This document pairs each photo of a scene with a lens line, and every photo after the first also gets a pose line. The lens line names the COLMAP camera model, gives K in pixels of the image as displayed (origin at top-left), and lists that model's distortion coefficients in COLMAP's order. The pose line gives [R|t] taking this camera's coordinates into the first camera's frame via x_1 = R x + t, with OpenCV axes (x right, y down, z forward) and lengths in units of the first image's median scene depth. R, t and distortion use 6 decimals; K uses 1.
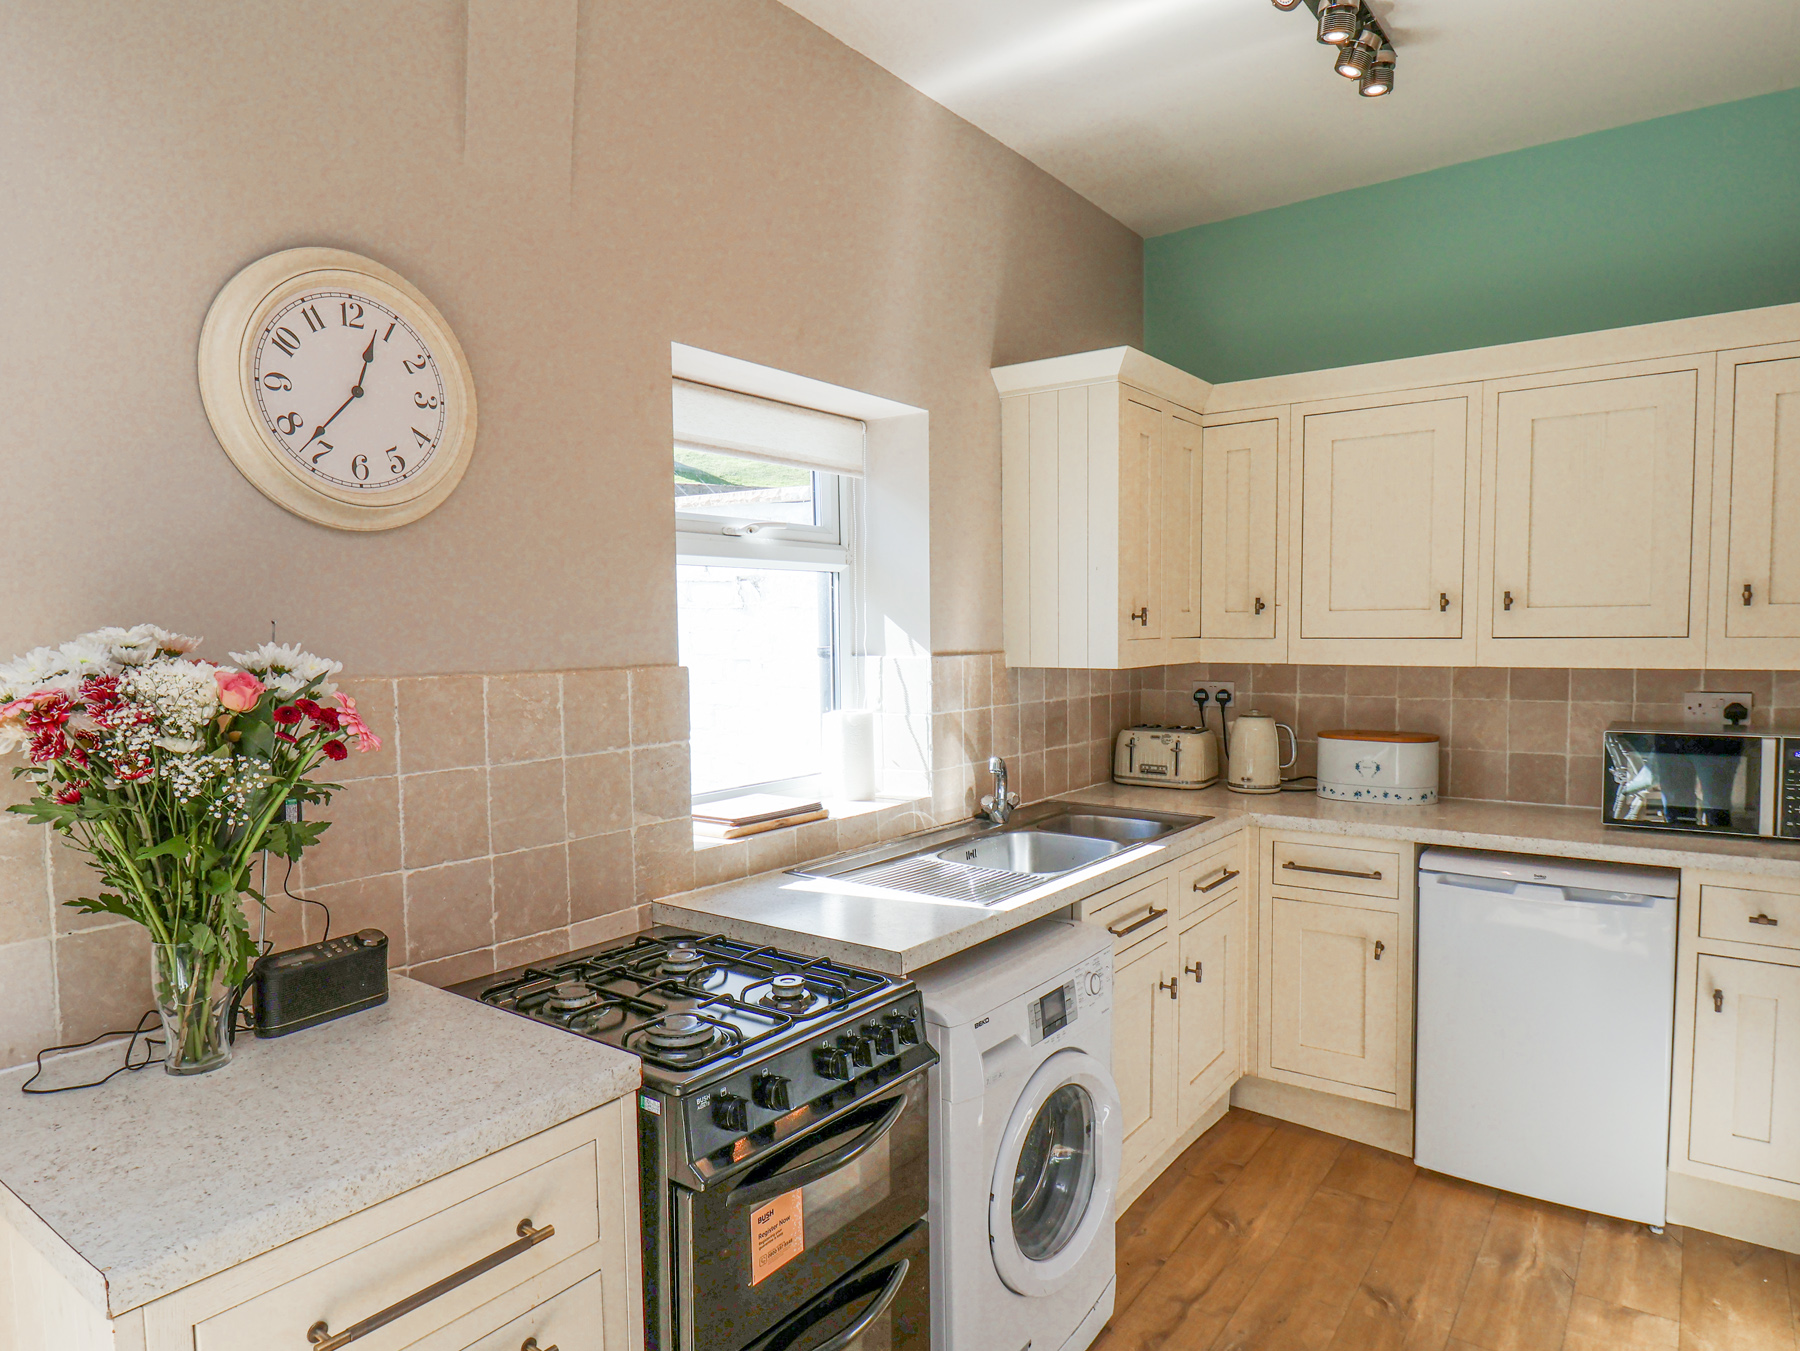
lens RADIAL K [[1114.9, 0, 900.0], [0, 1114.9, 675.5], [0, 0, 1]] dist [0.001595, -0.001684]
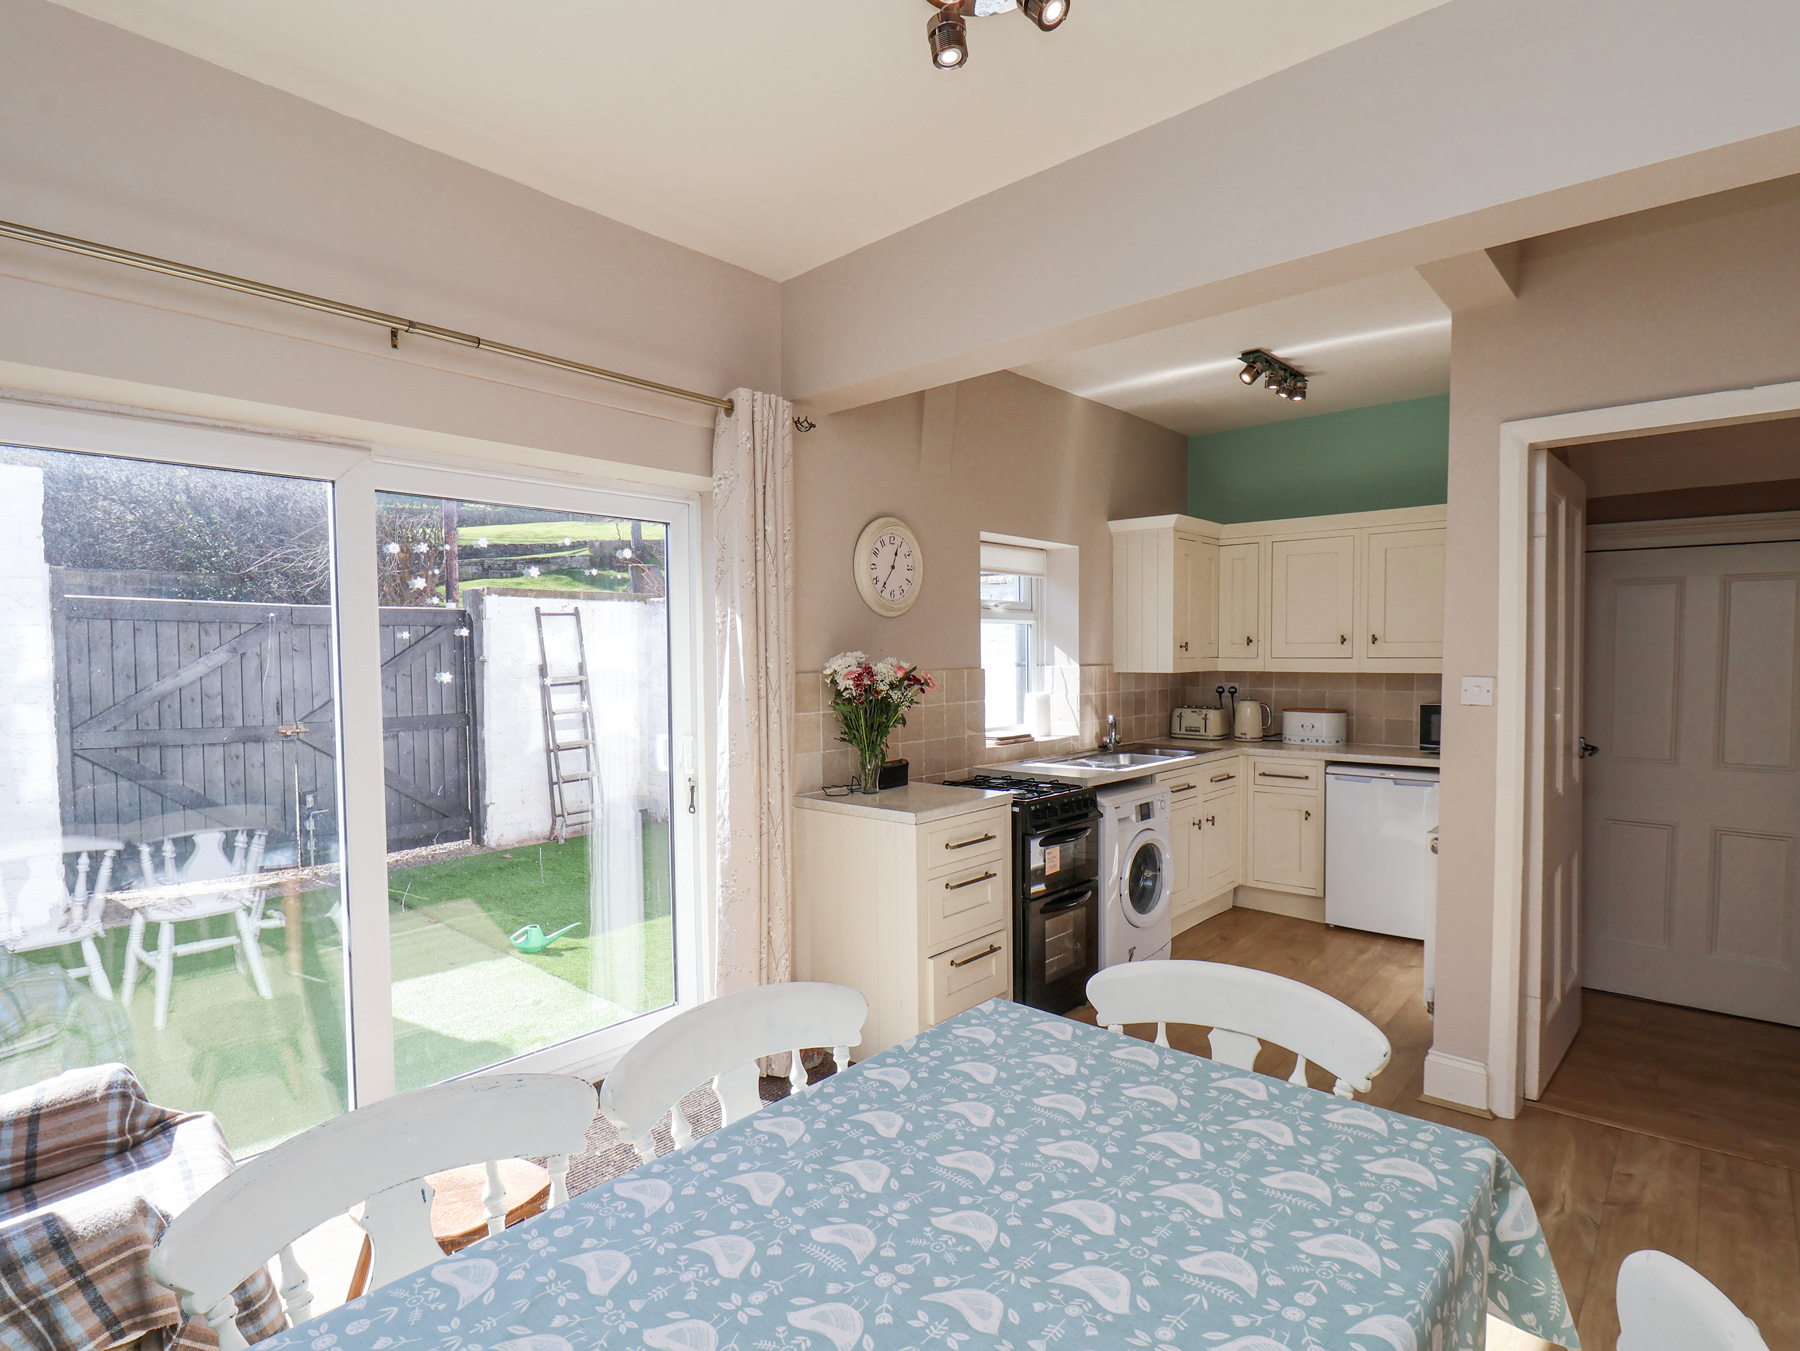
lens RADIAL K [[943.4, 0, 900.0], [0, 943.4, 675.5], [0, 0, 1]] dist [-0.002082, -0.018832]
pose [[0.995971, 0.004581, -0.089557, -0.140807], [-0.006025, 0.999856, -0.015864, 0.028720], [0.089472, 0.016339, 0.995855, -0.729842]]
